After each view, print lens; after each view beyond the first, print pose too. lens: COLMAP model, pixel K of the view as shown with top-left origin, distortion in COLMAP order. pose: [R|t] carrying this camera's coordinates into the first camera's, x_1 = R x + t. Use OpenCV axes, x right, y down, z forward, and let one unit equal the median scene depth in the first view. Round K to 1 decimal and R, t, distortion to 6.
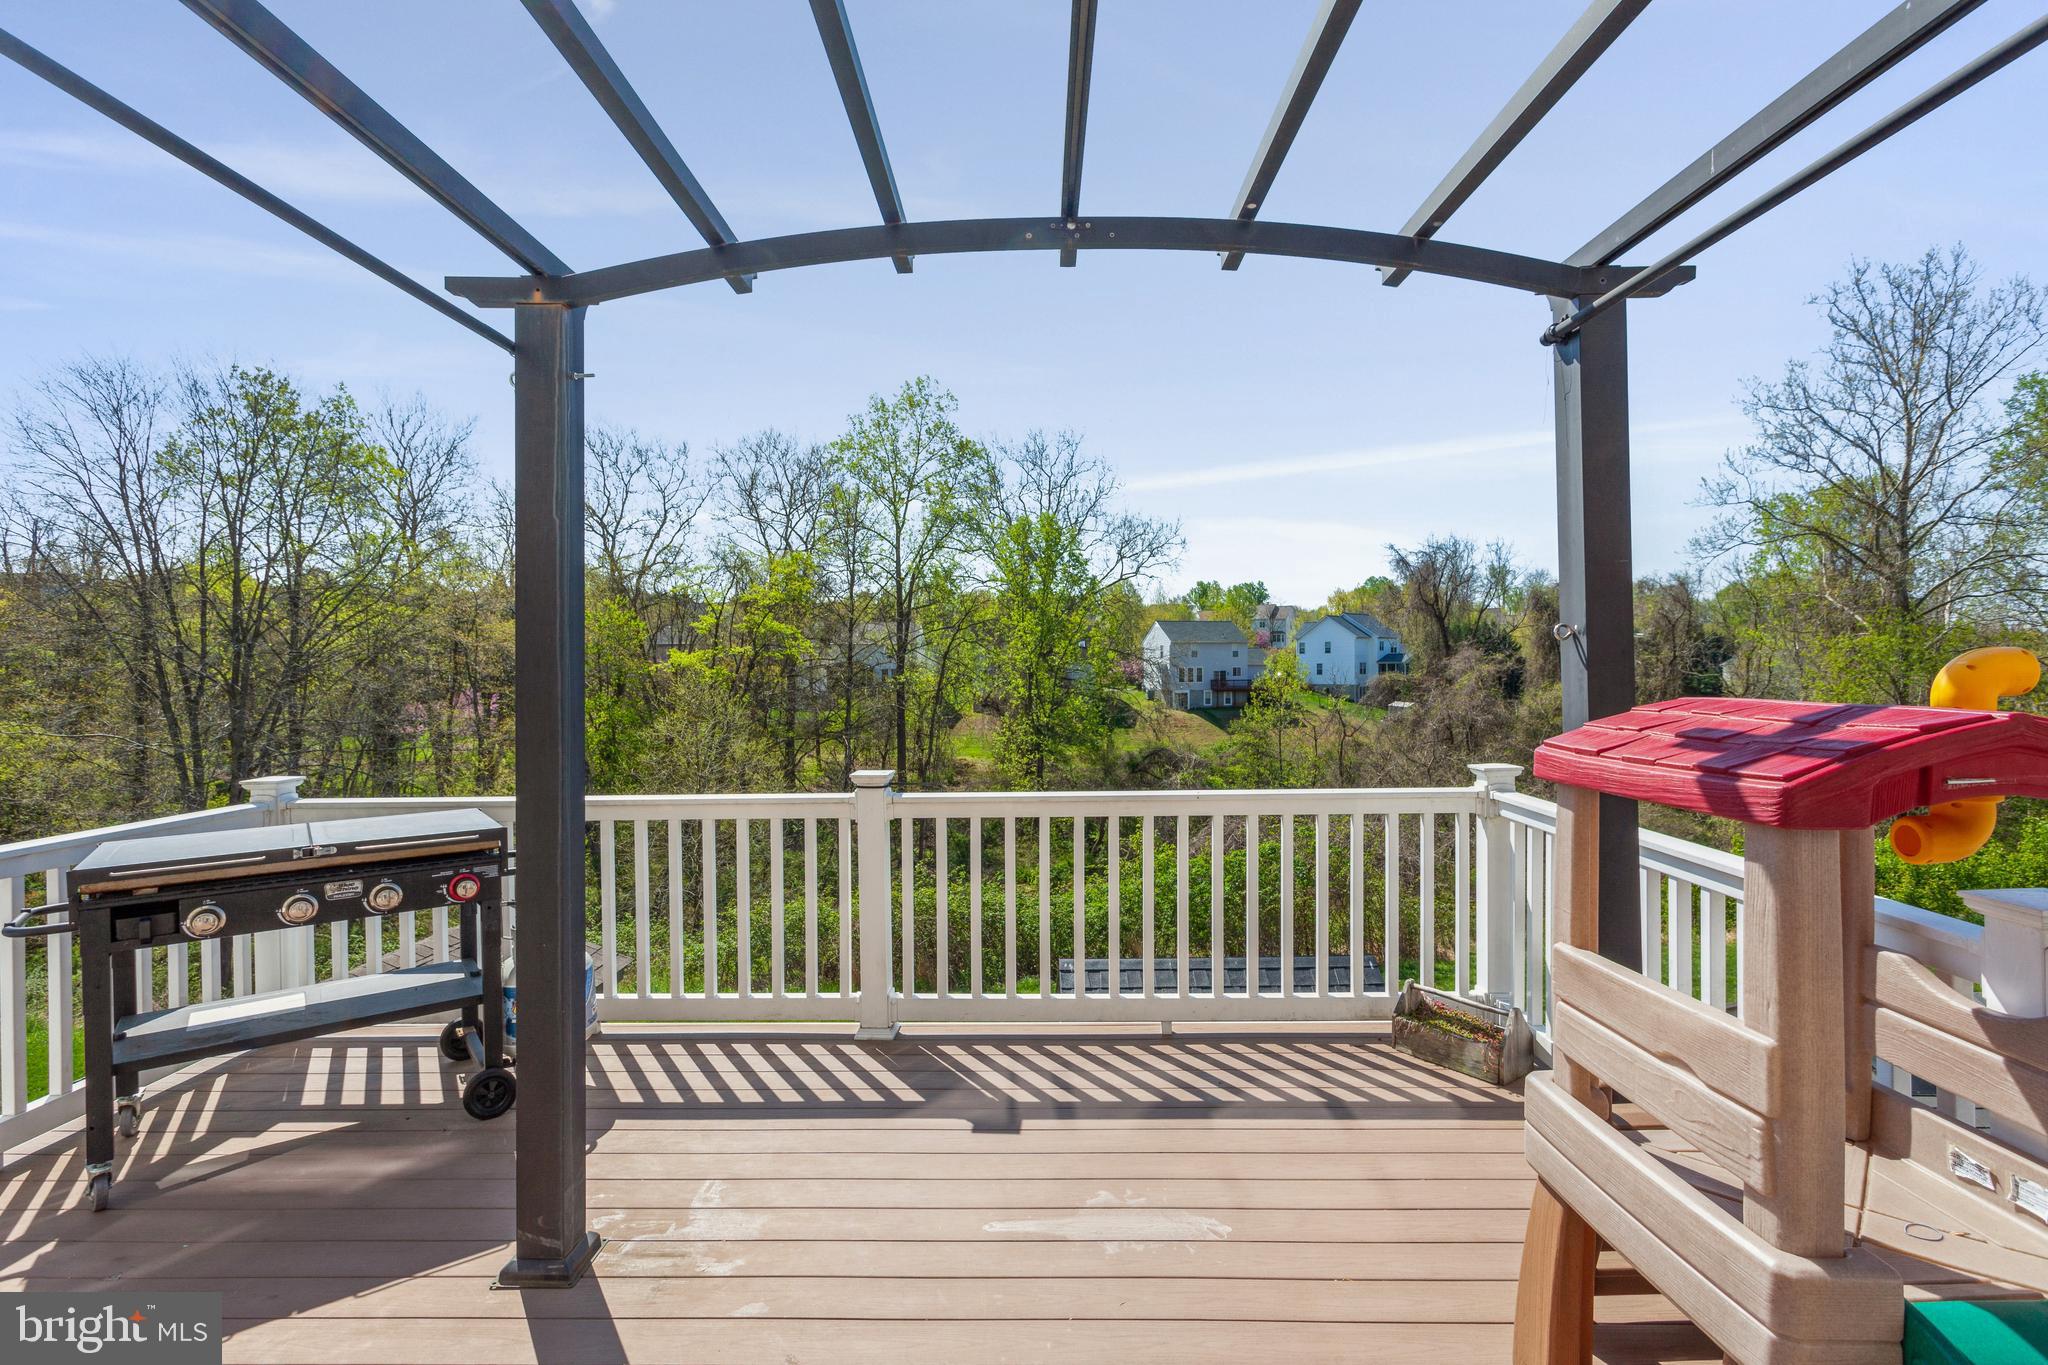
lens RADIAL K [[995.4, 0, 1023.5], [0, 995.4, 658.3], [0, 0, 1]] dist [0.005553, 0.000698]
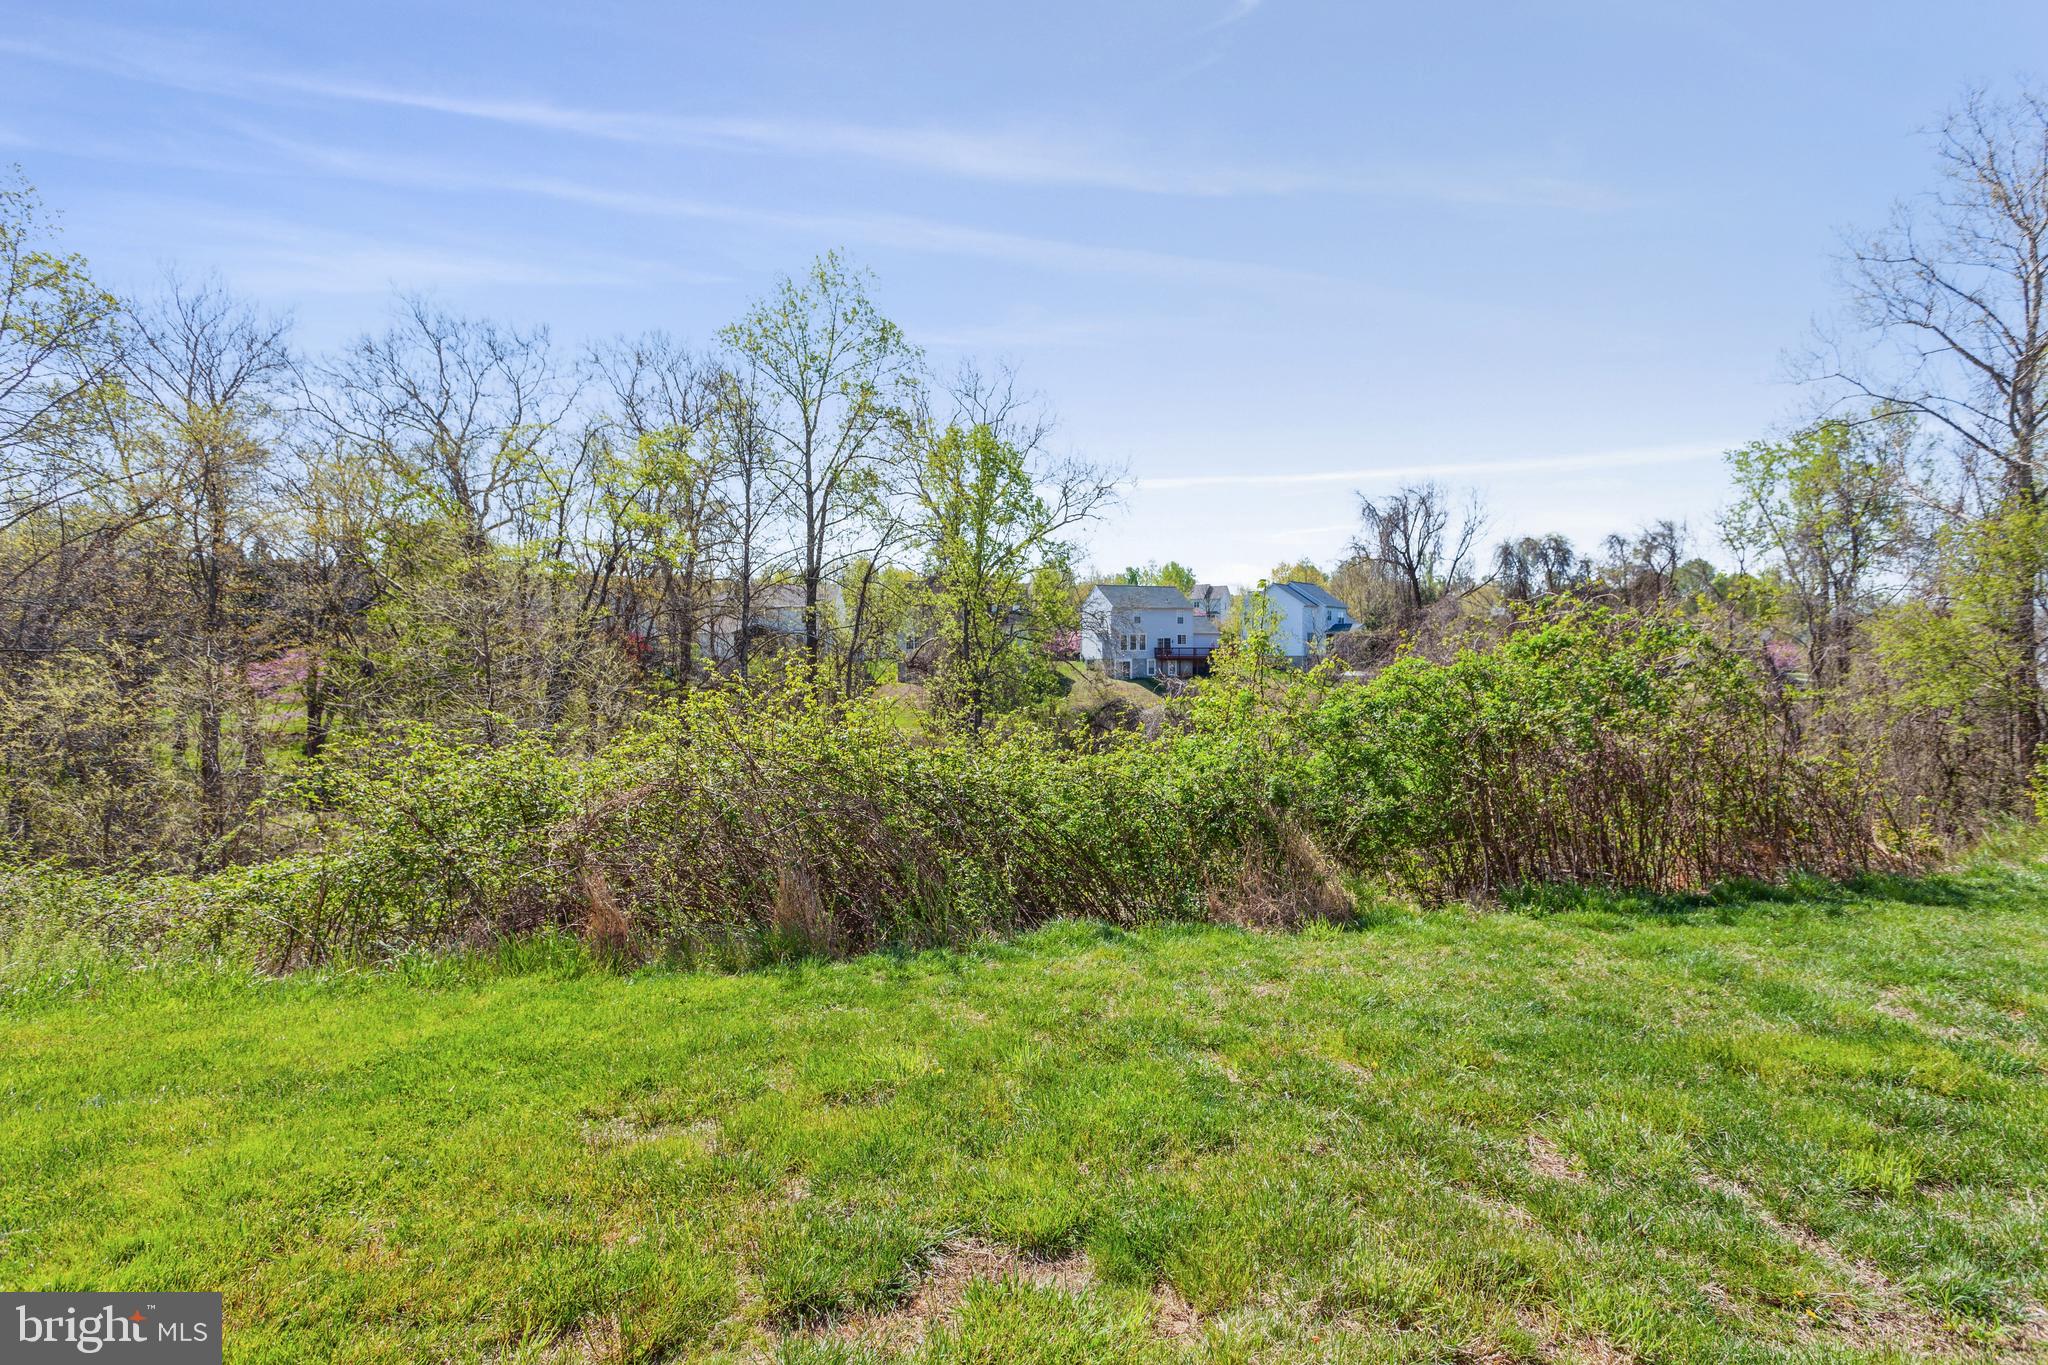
lens RADIAL K [[995.4, 0, 1023.5], [0, 995.4, 658.3], [0, 0, 1]] dist [0.005553, 0.000698]
pose [[0.997088, 0.002201, 0.076223, -0.008627], [-0.002409, 0.999994, 0.002643, 0.050754], [-0.076217, -0.002818, 0.997087, 0.141287]]
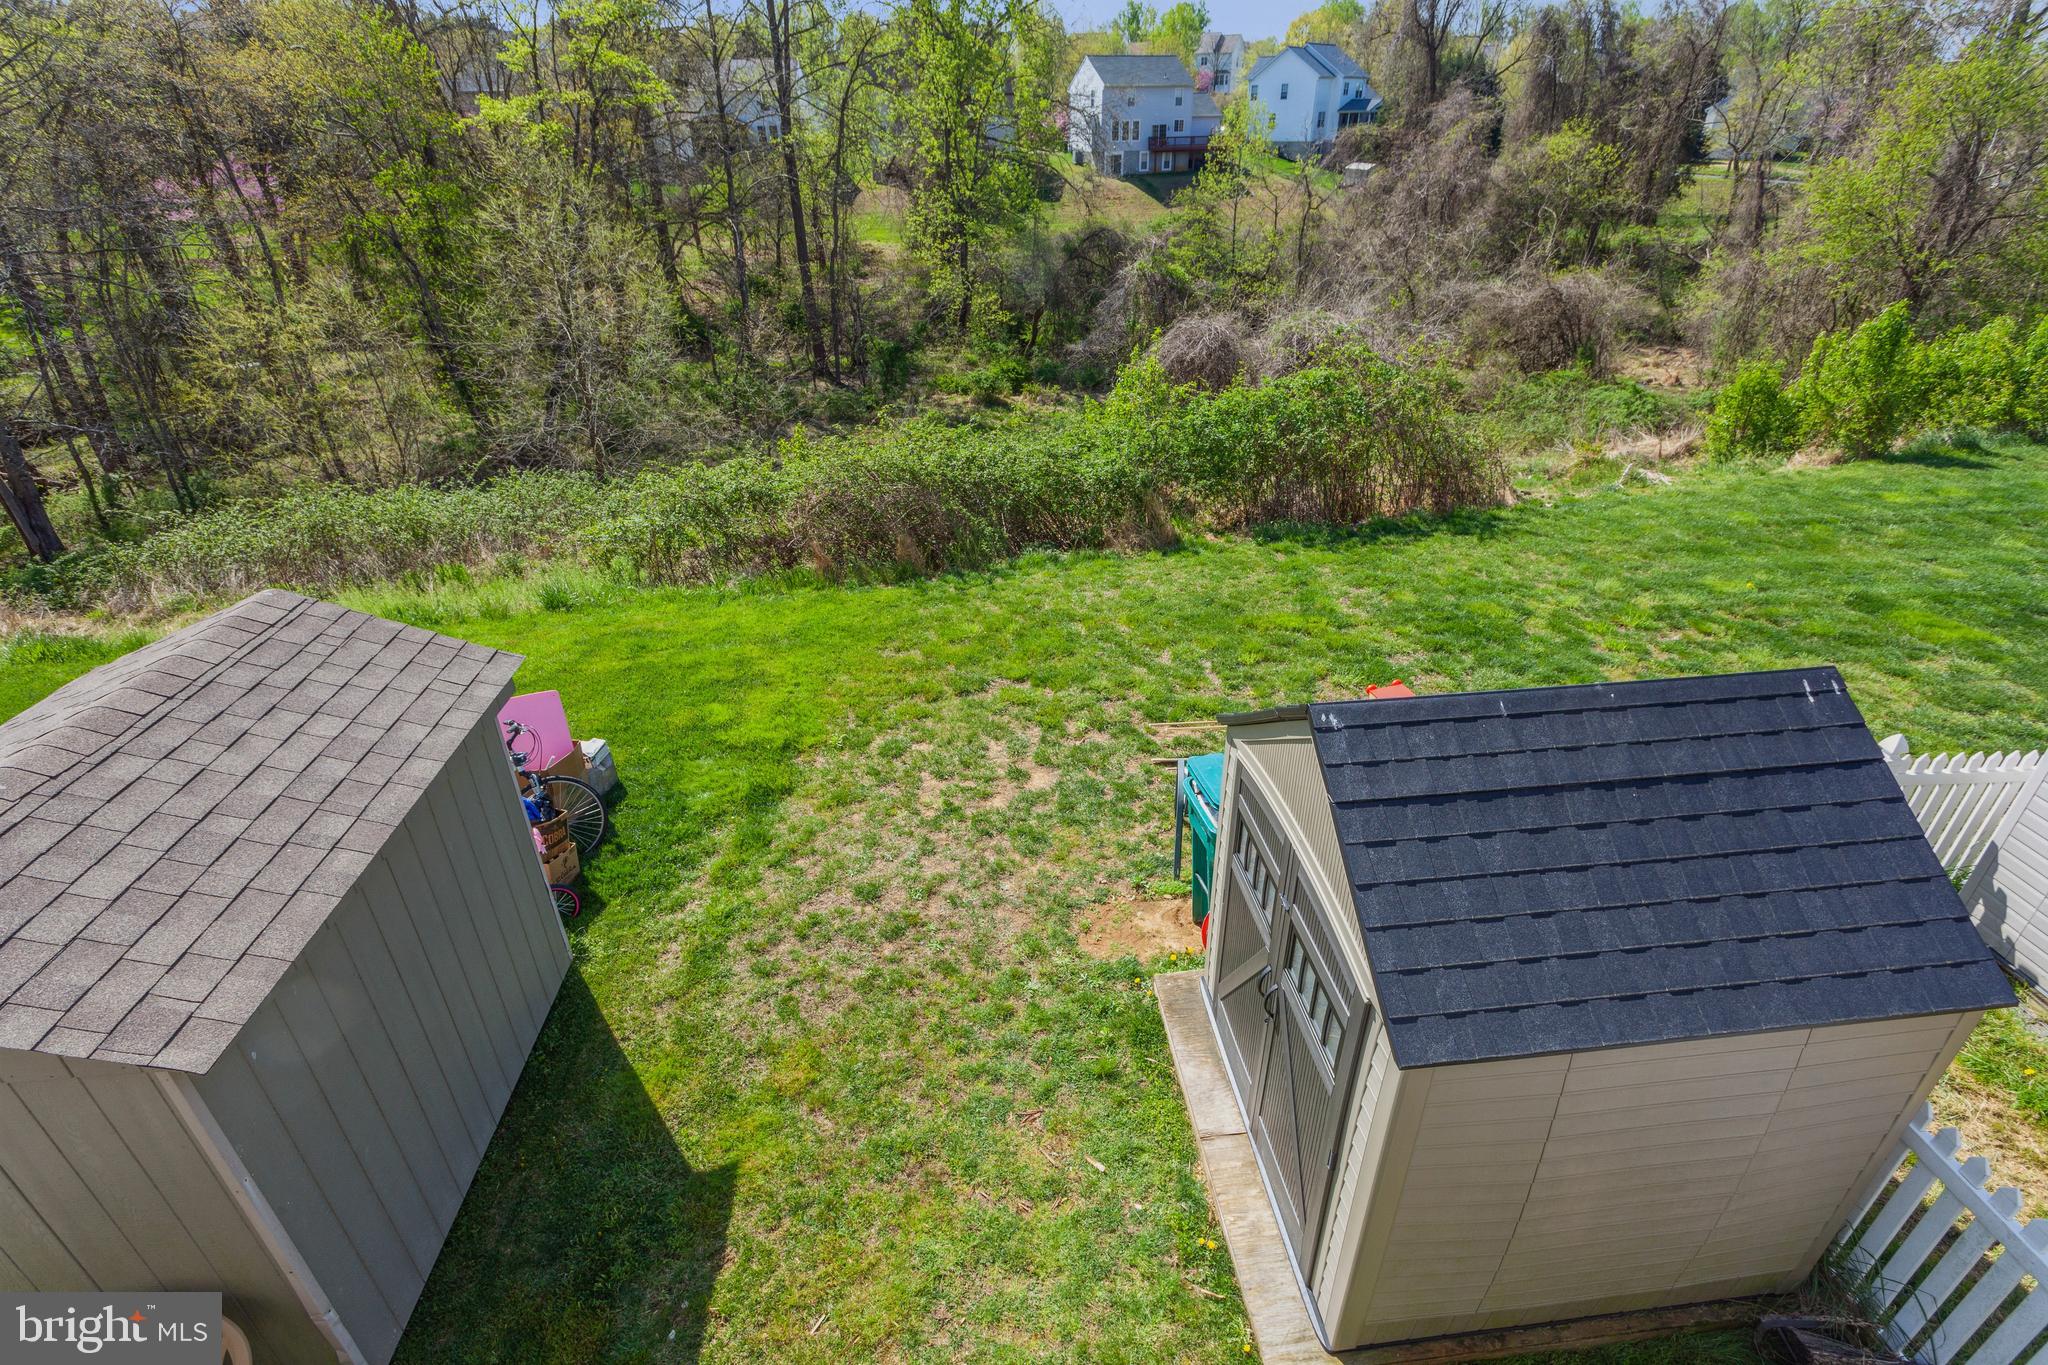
lens RADIAL K [[999.3, 0, 1024.0], [0, 999.3, 682.5], [0, 0, 1]] dist [0.022047, -0.011653]
pose [[0.995748, -0.051732, 0.076217, -0.015309], [0.007268, 0.868953, 0.494840, 0.001268], [-0.091828, -0.492183, 0.865635, 0.052350]]
